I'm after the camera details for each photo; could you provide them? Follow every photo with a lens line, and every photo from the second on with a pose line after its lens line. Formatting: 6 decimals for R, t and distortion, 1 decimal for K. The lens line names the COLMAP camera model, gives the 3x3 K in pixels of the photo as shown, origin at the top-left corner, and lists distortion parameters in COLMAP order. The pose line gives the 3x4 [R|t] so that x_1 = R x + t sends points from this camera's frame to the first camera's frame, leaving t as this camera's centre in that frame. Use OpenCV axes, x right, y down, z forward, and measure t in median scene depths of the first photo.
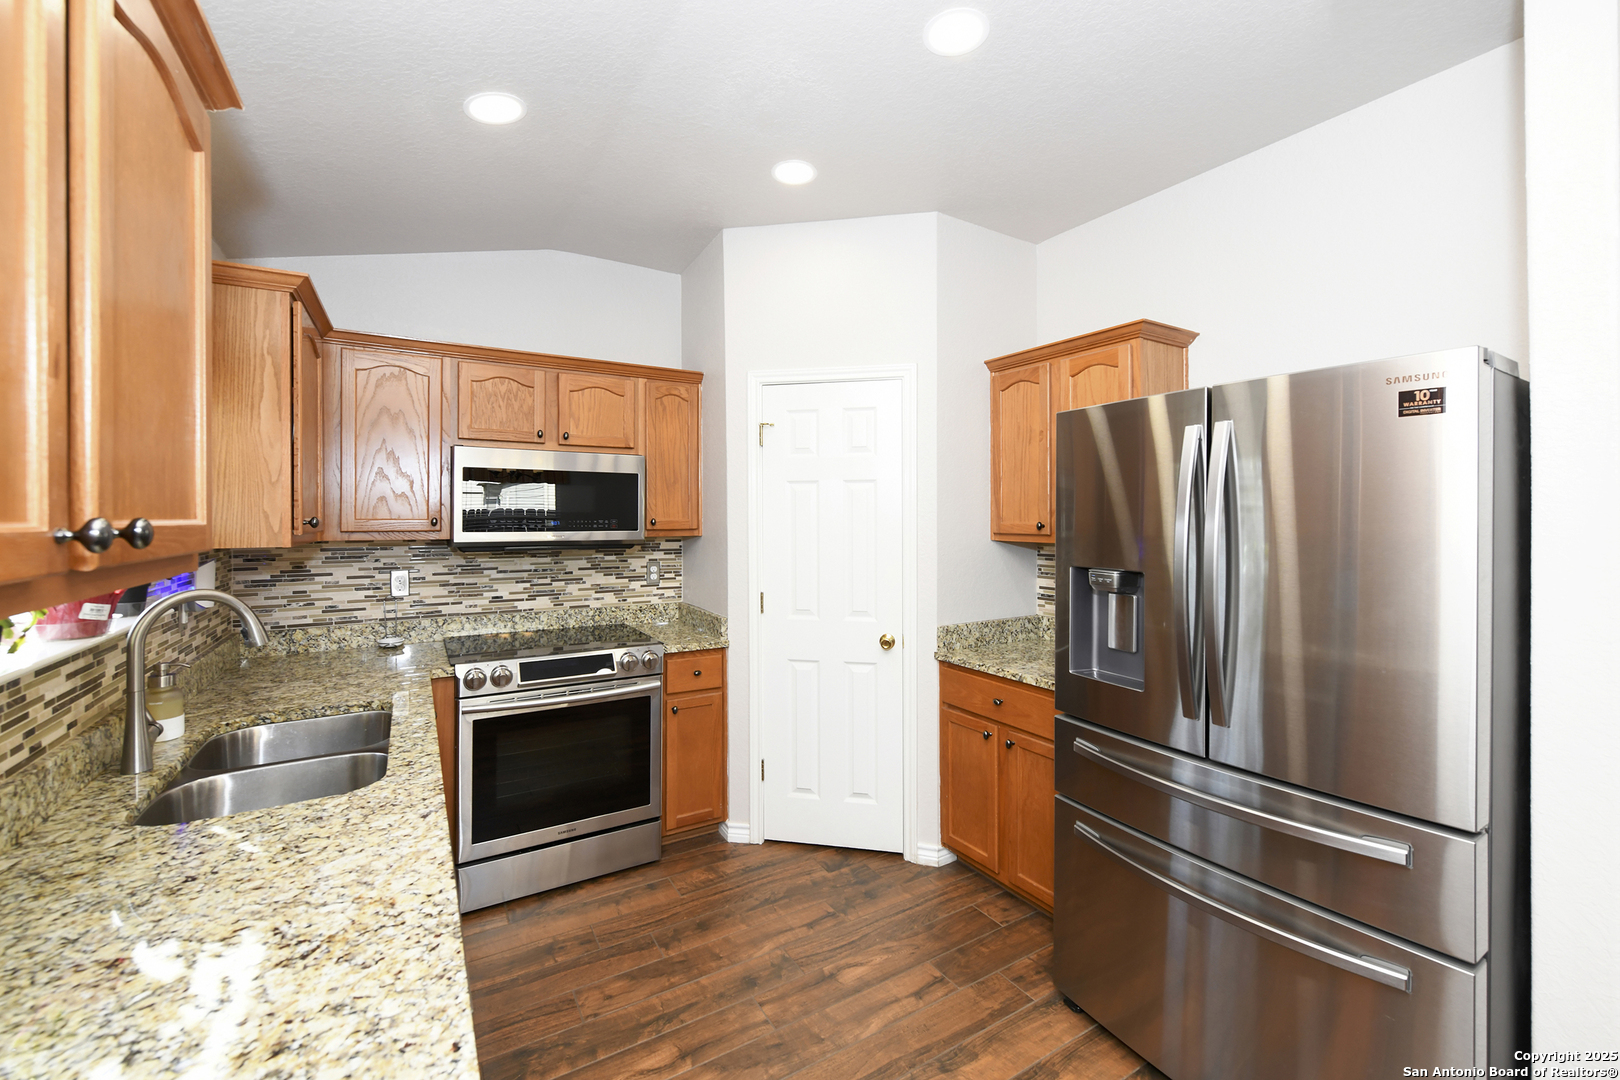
lens RADIAL K [[650.3, 0, 801.7], [0, 650.3, 517.7], [0, 0, 1]] dist [-0.001194, -0.001434]
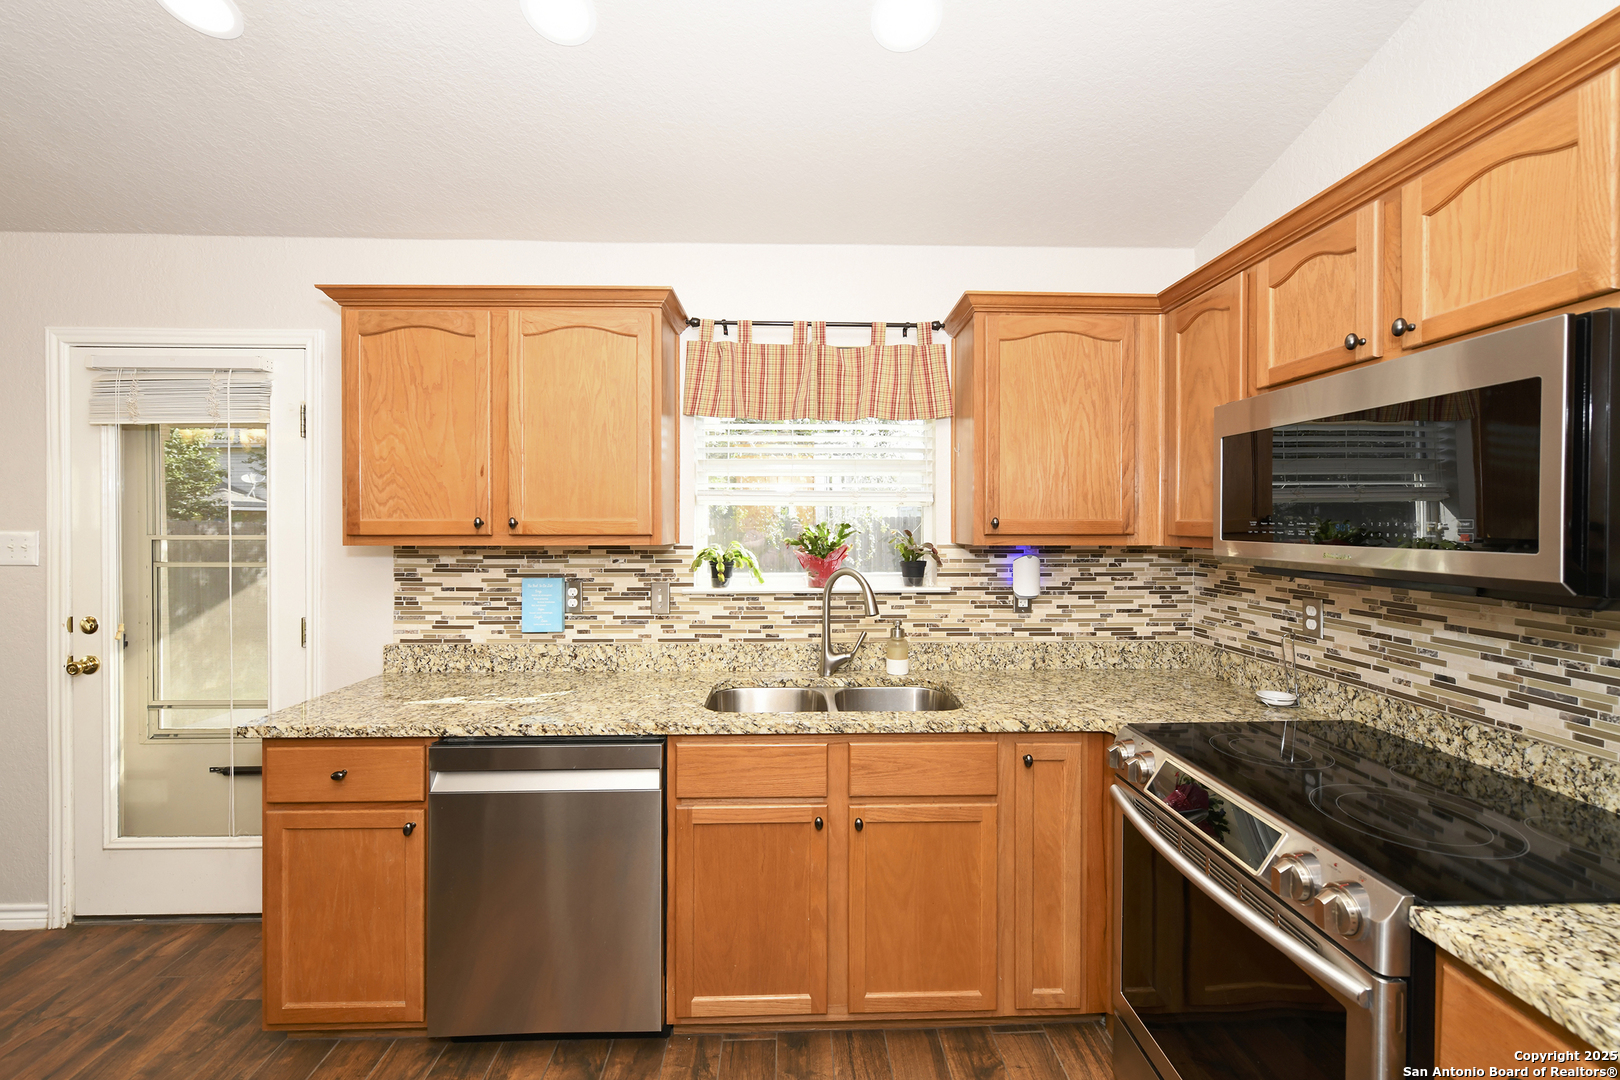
lens RADIAL K [[650.3, 0, 796.7], [0, 650.3, 531.9], [0, 0, 1]] dist [-0.001194, -0.001434]
pose [[-0.484582, 0.011645, -0.874668, 0.221931], [-0.001274, 0.999901, 0.014018, 0.005324], [0.874745, 0.007907, -0.484519, 0.887730]]
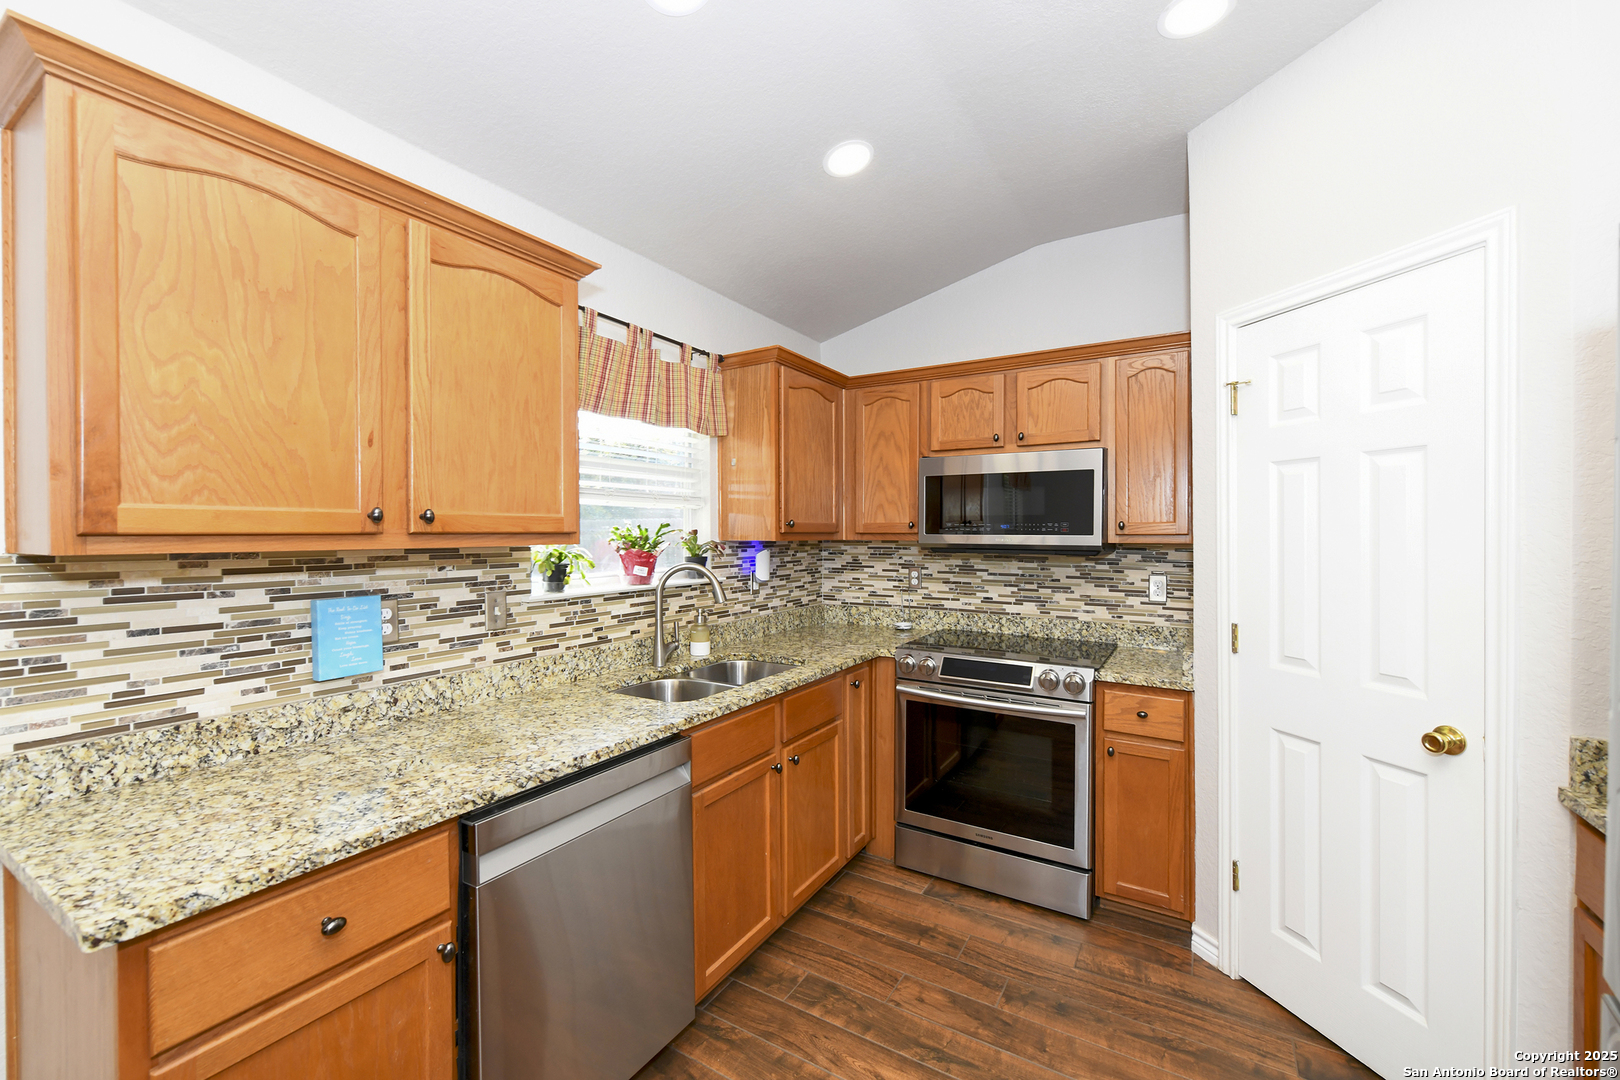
lens RADIAL K [[650.3, 0, 817.6], [0, 650.3, 537.7], [0, 0, 1]] dist [-0.001194, -0.001434]
pose [[0.478007, 0.009408, -0.878306, 0.355490], [-0.002795, 0.999954, 0.009190, 0.017442], [0.878352, -0.001938, 0.478011, 0.280977]]
